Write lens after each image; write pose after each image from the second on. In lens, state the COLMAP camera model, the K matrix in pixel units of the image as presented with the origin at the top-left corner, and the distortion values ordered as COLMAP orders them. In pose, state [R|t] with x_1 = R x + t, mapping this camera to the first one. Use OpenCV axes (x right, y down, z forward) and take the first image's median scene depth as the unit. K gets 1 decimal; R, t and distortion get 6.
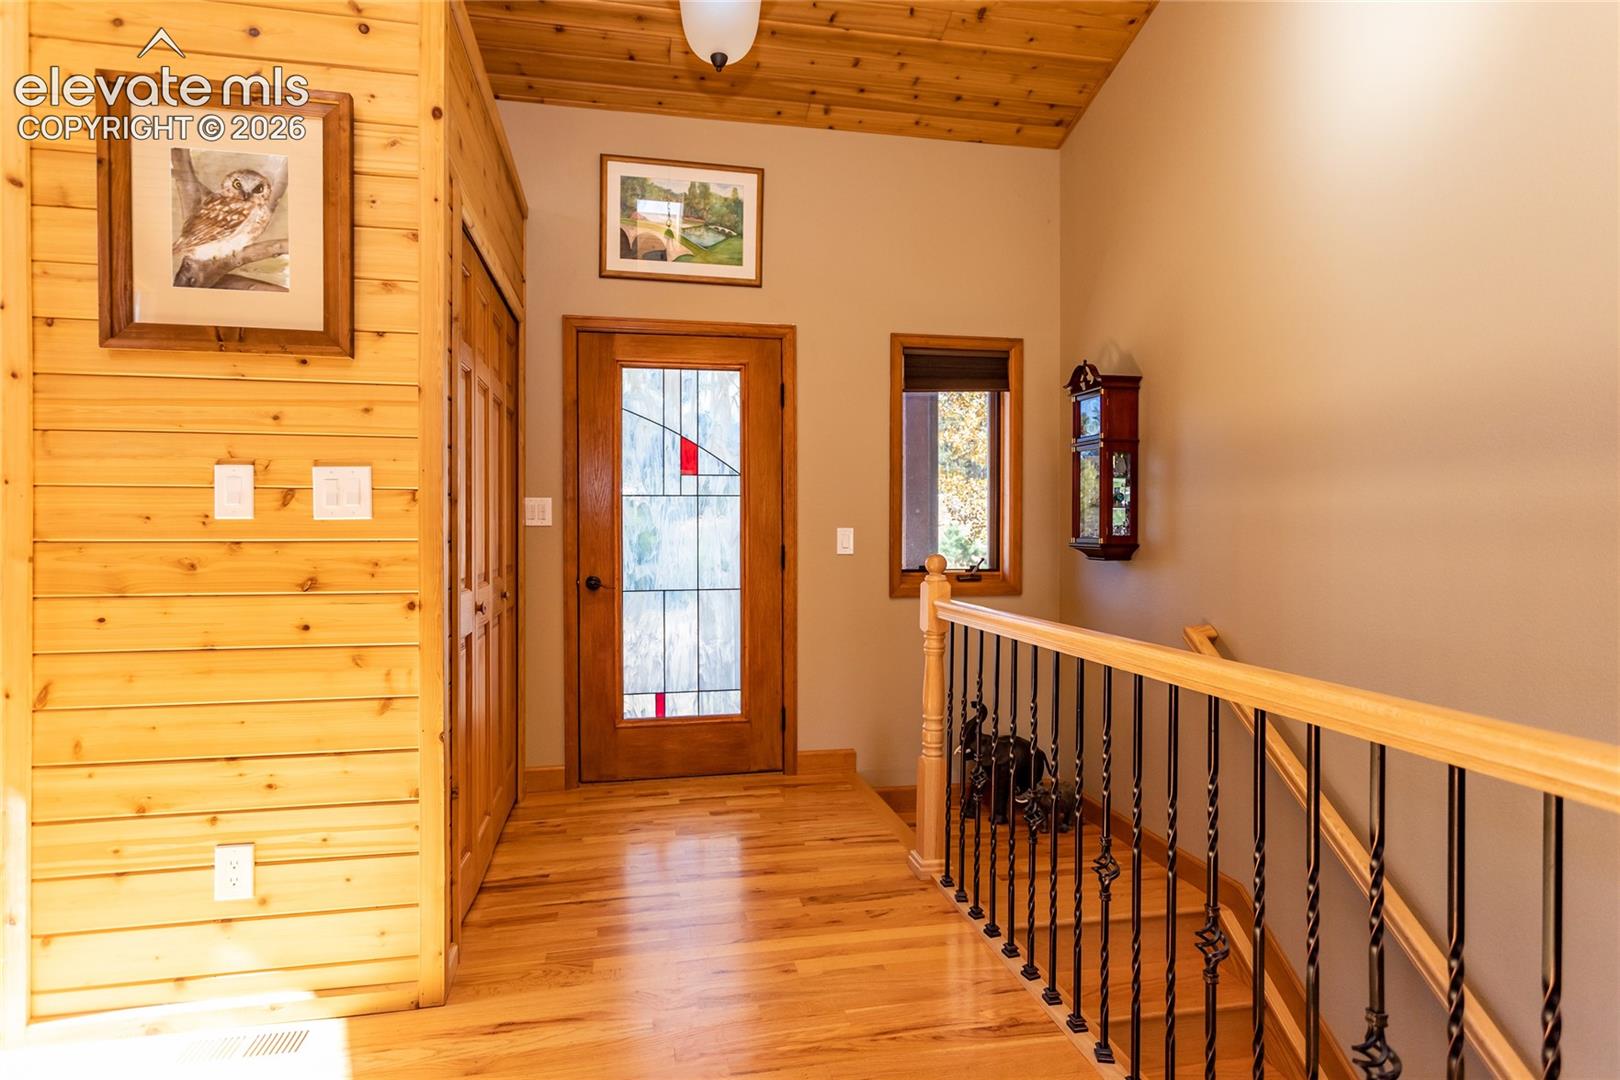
lens RADIAL K [[780.1, 0, 753.5], [0, 780.1, 525.1], [0, 0, 1]] dist [0.002897, 0.002235]
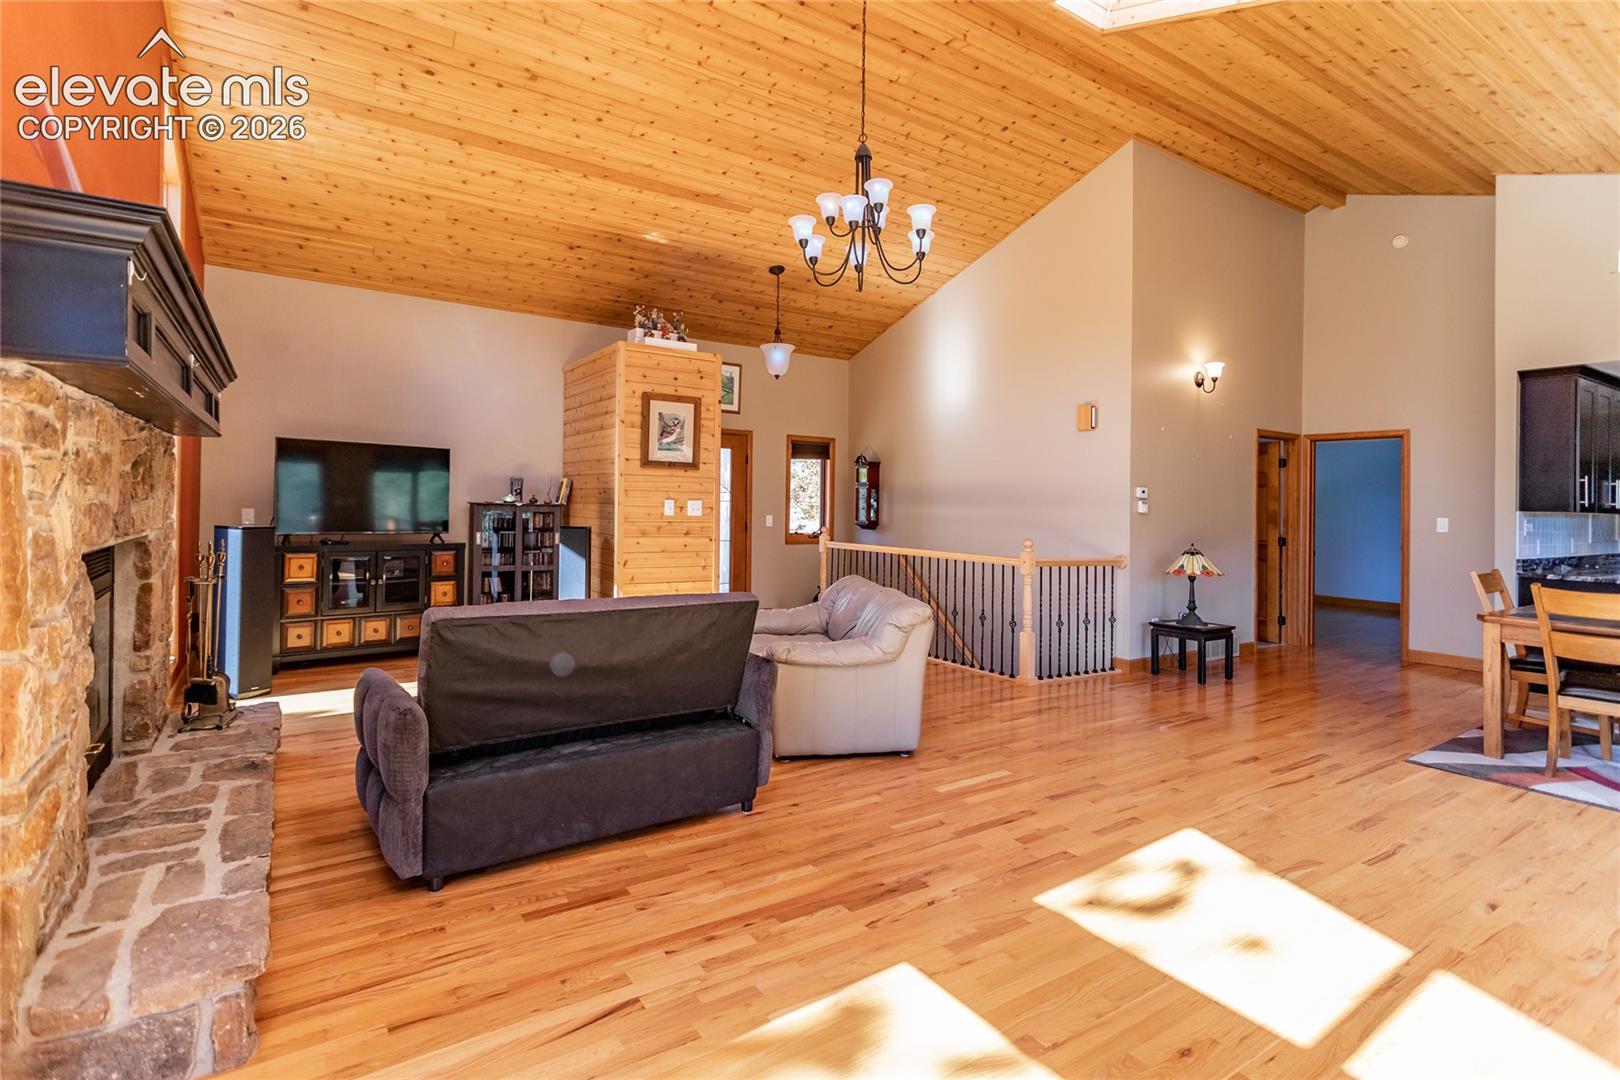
lens RADIAL K [[780.1, 0, 795.8], [0, 780.1, 487.5], [0, 0, 1]] dist [0.002897, 0.002235]
pose [[0.915451, 0.025764, 0.401604, -0.878076], [-0.019864, 0.999625, -0.018850, -0.043320], [-0.401939, 0.009279, 0.915619, -1.397362]]
